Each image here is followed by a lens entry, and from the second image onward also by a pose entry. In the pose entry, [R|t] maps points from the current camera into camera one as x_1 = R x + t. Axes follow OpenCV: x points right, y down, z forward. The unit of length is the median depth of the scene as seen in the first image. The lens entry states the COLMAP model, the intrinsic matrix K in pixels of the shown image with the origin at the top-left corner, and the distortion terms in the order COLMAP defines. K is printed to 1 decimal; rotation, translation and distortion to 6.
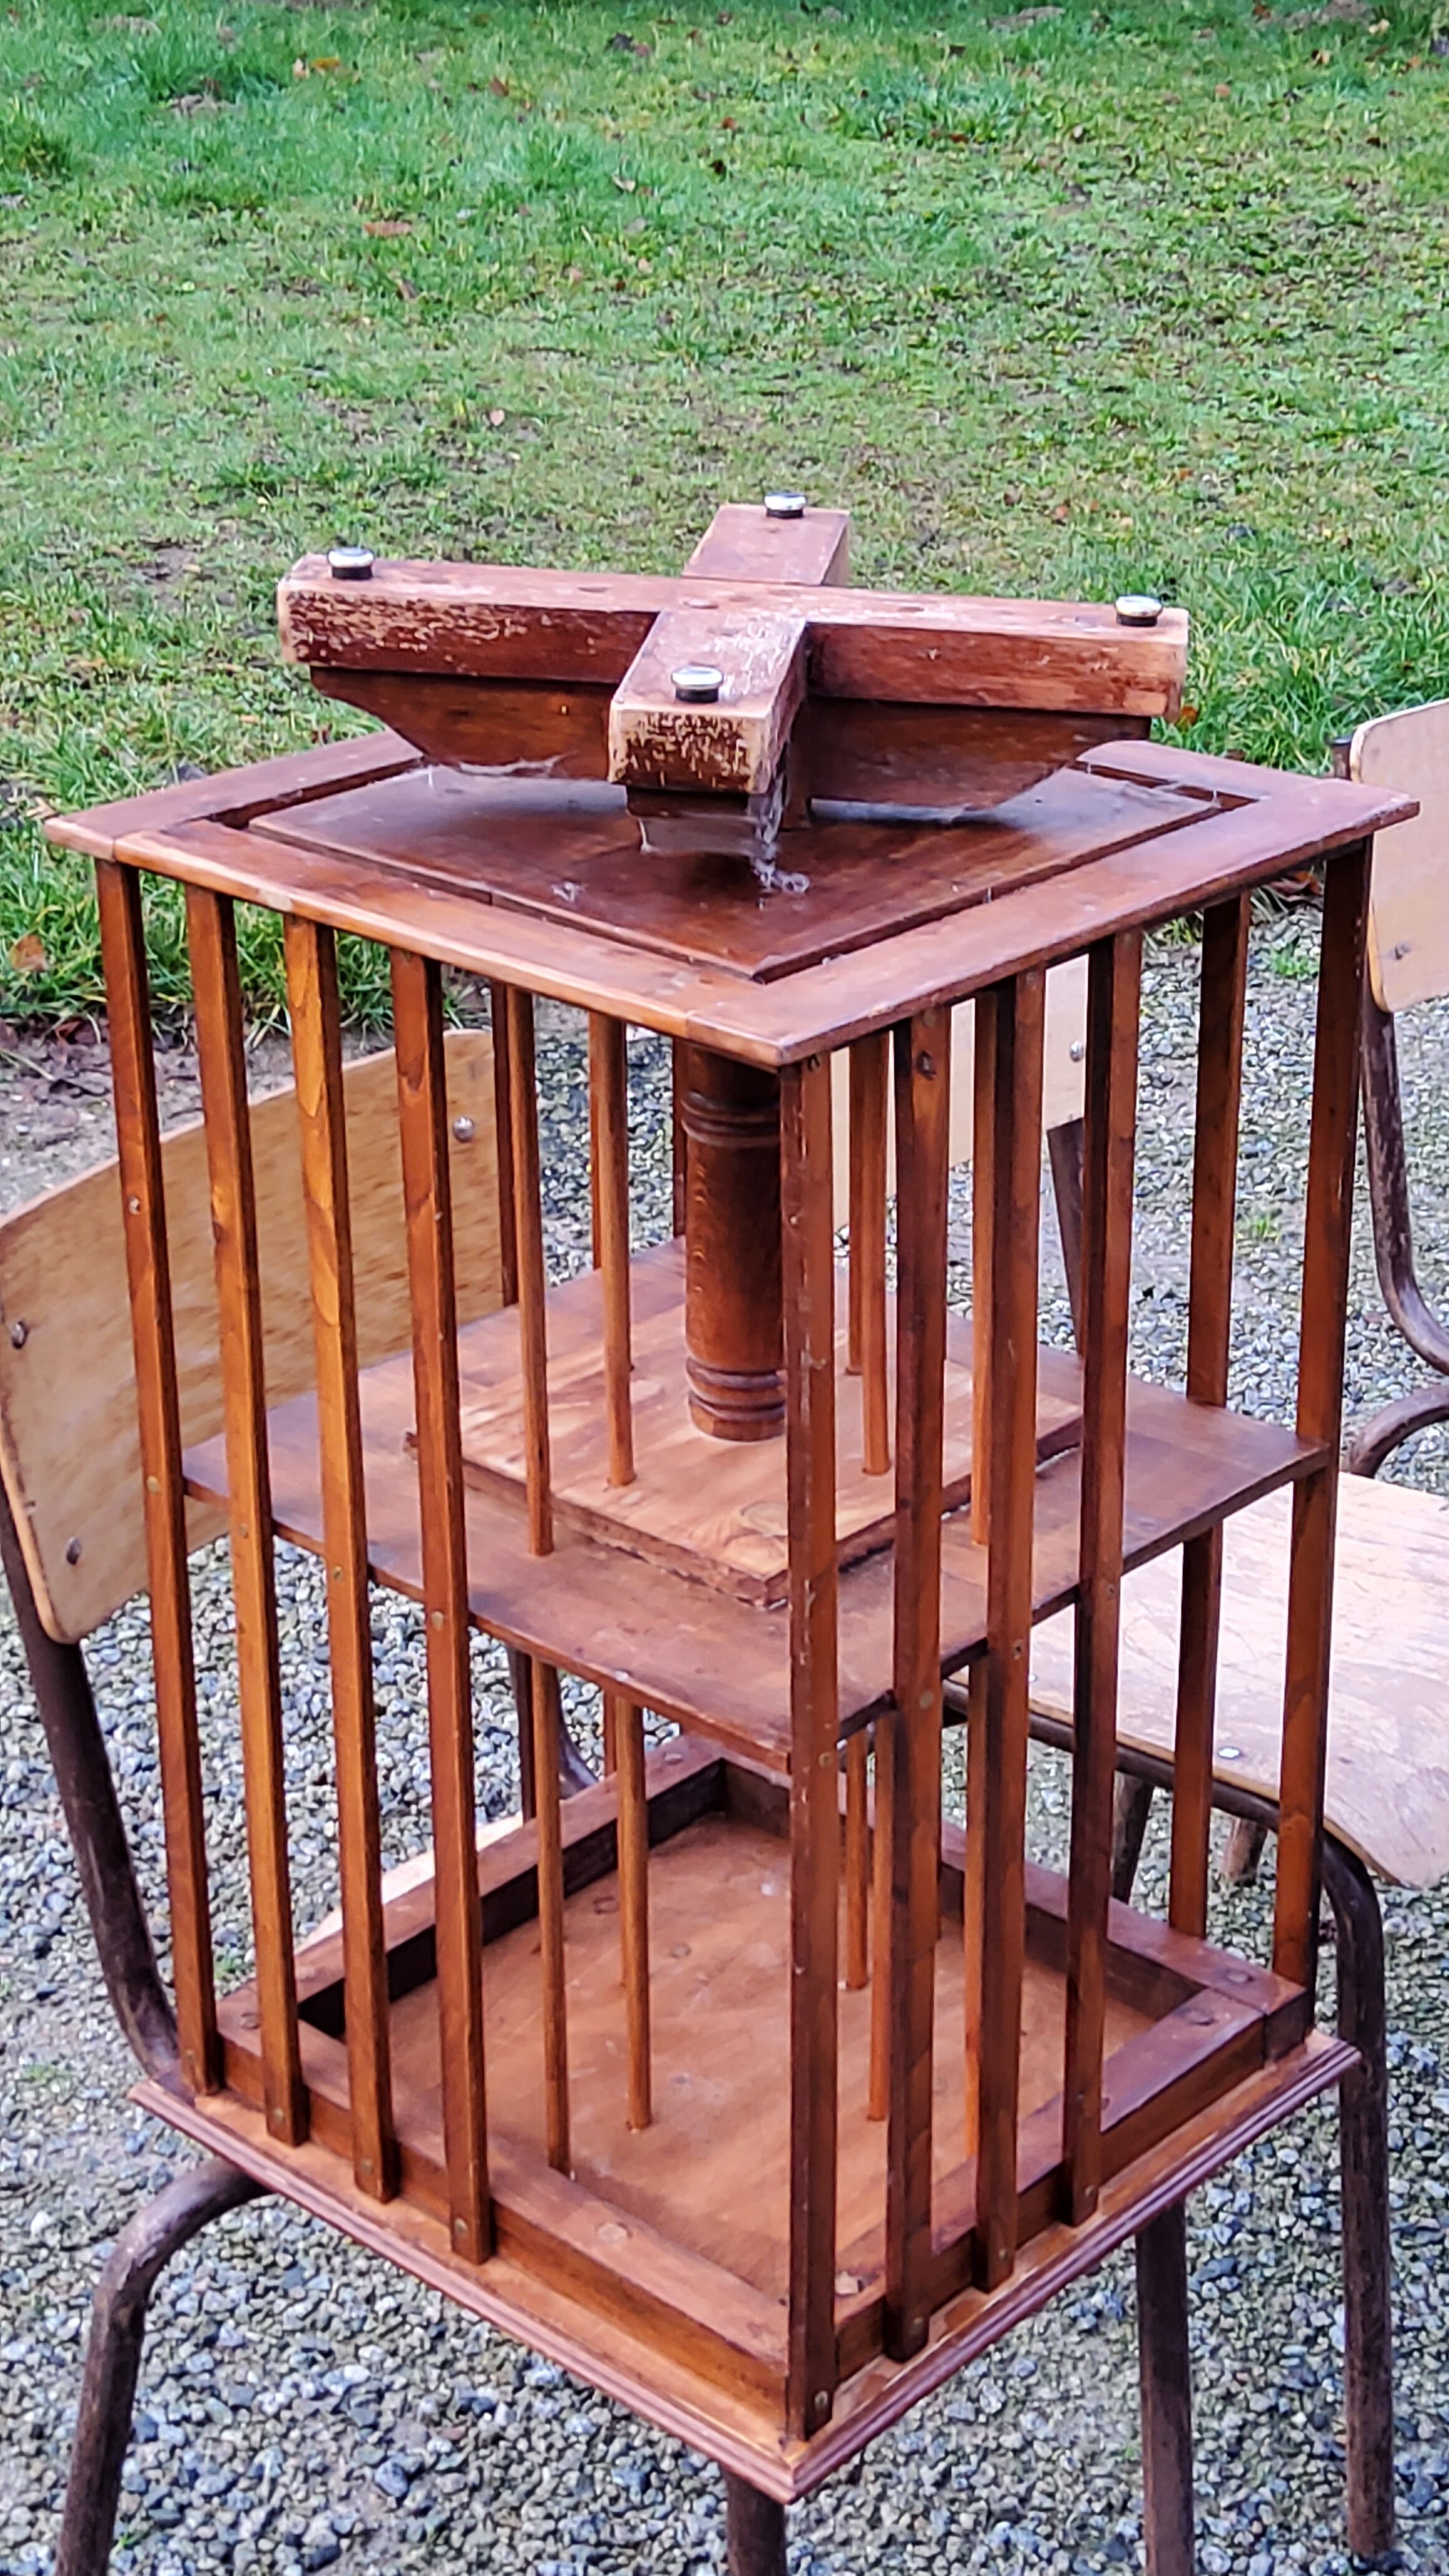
lens RADIAL K [[3875.1, 0, 711.3], [0, 3875.1, 1286.0], [0, 0, 1]] dist [0.101772, 0.000000]
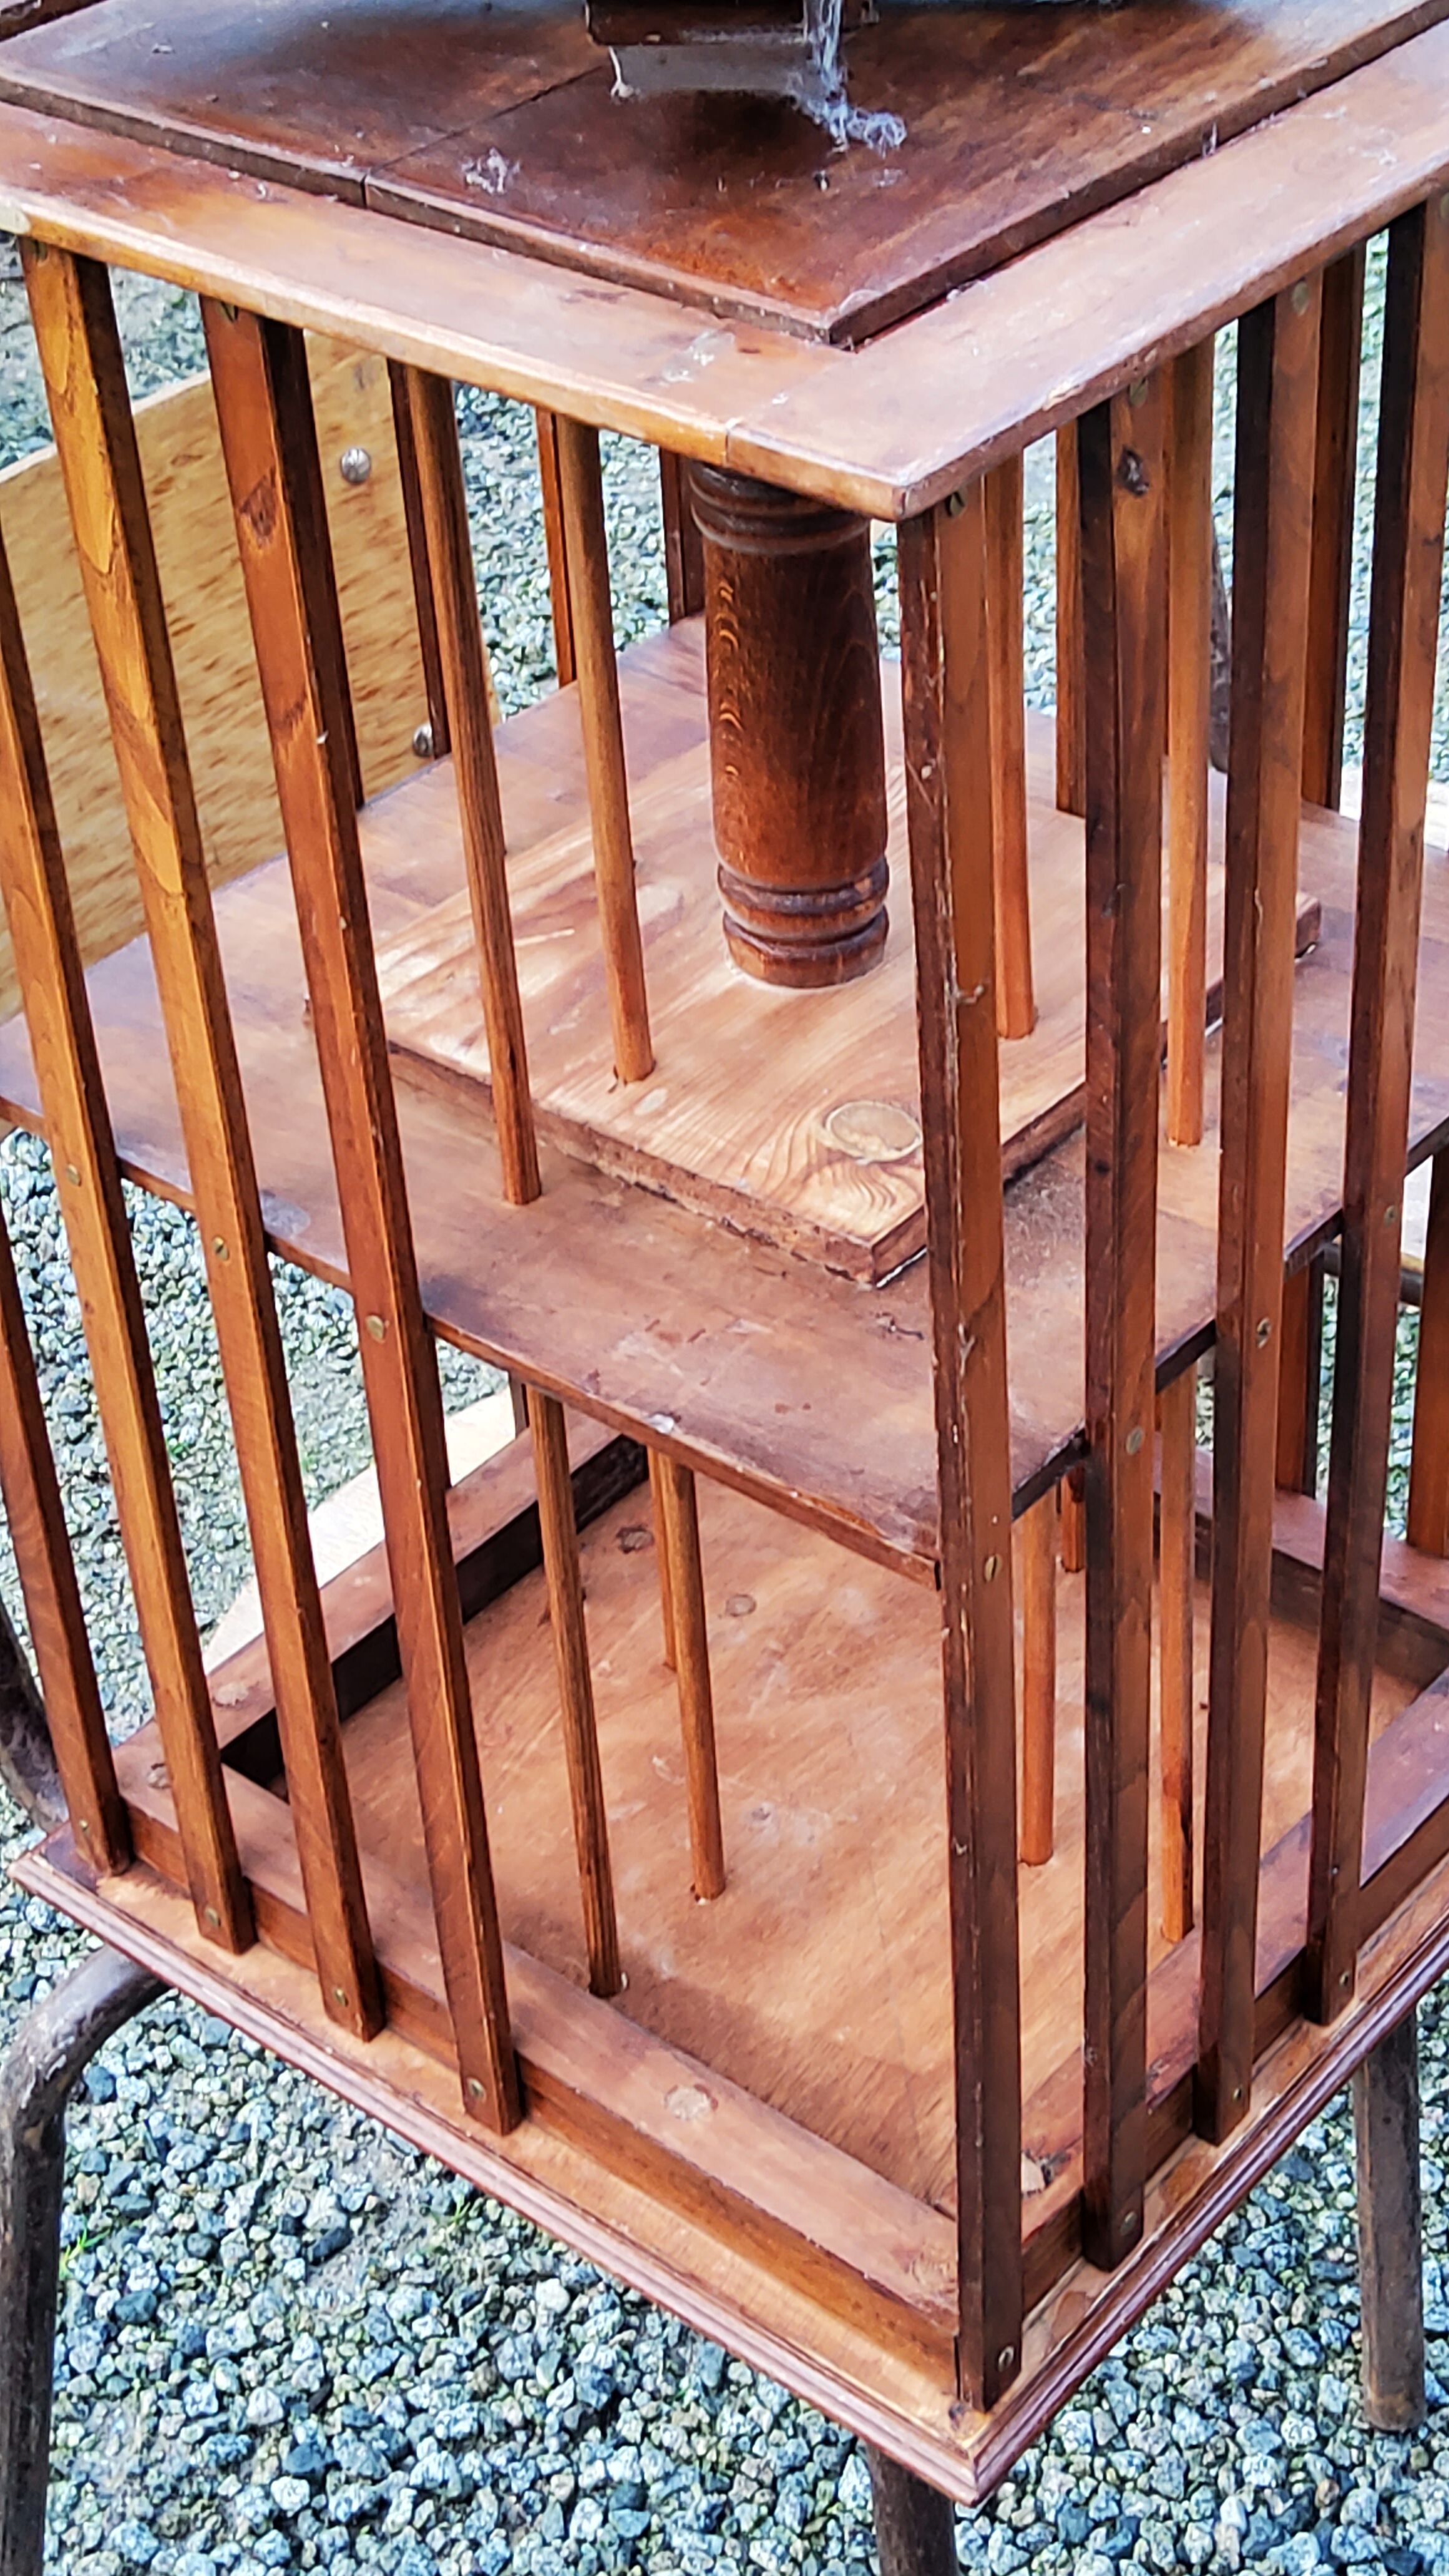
lens RADIAL K [[3875.1, 0, 731.2], [0, 3875.1, 1291.6], [0, 0, 1]] dist [0.101772, 0.000000]
pose [[0.997920, -0.063723, 0.009727, -0.014744], [0.059898, 0.972428, 0.225378, -0.059196], [-0.023820, -0.224326, 0.974223, 0.329382]]
